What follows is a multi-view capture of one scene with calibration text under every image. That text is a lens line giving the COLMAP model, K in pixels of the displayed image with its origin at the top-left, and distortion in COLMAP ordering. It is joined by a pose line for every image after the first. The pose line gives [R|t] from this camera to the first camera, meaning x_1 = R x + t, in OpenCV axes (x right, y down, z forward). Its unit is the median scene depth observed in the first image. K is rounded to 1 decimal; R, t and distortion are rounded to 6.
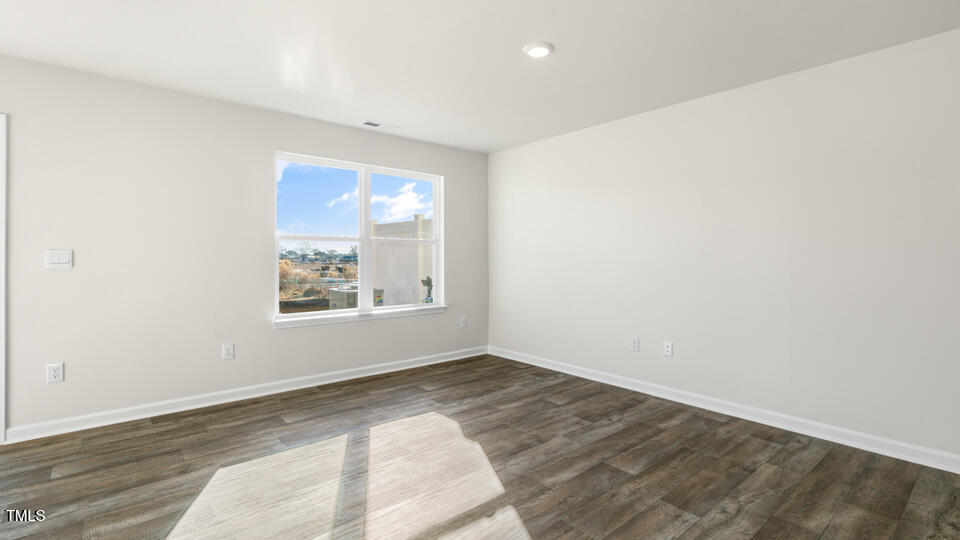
lens RADIAL K [[446.2, 0, 480.2], [0, 446.2, 265.7], [0, 0, 1]] dist [0.008320, -0.000062]
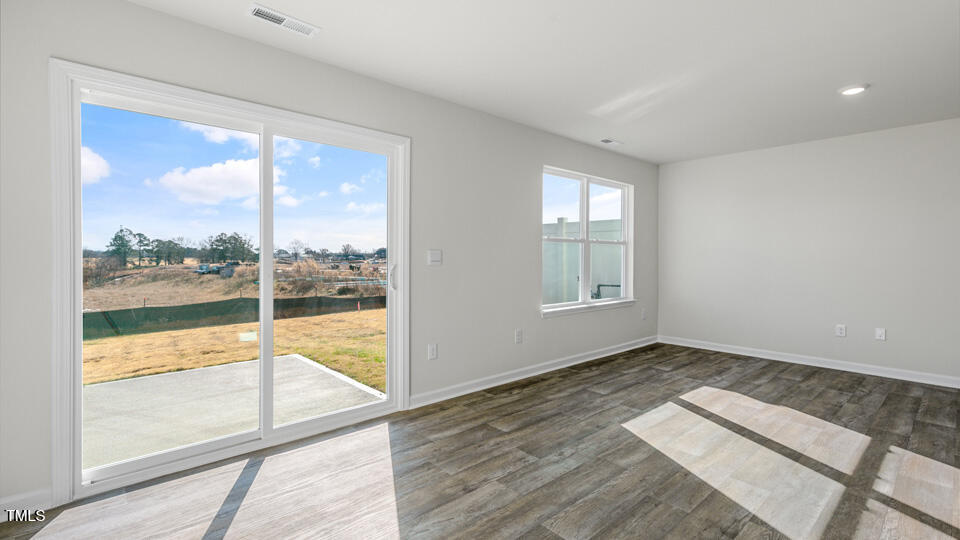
lens RADIAL K [[435.0, 0, 480.0], [0, 435.0, 270.0], [0, 0, 1]] dist [0.000520, -0.000185]
pose [[0.999656, 0.002138, 0.026143, -0.687411], [-0.002463, 0.999920, 0.012408, 0.002998], [-0.026114, -0.012468, 0.999581, -0.137321]]
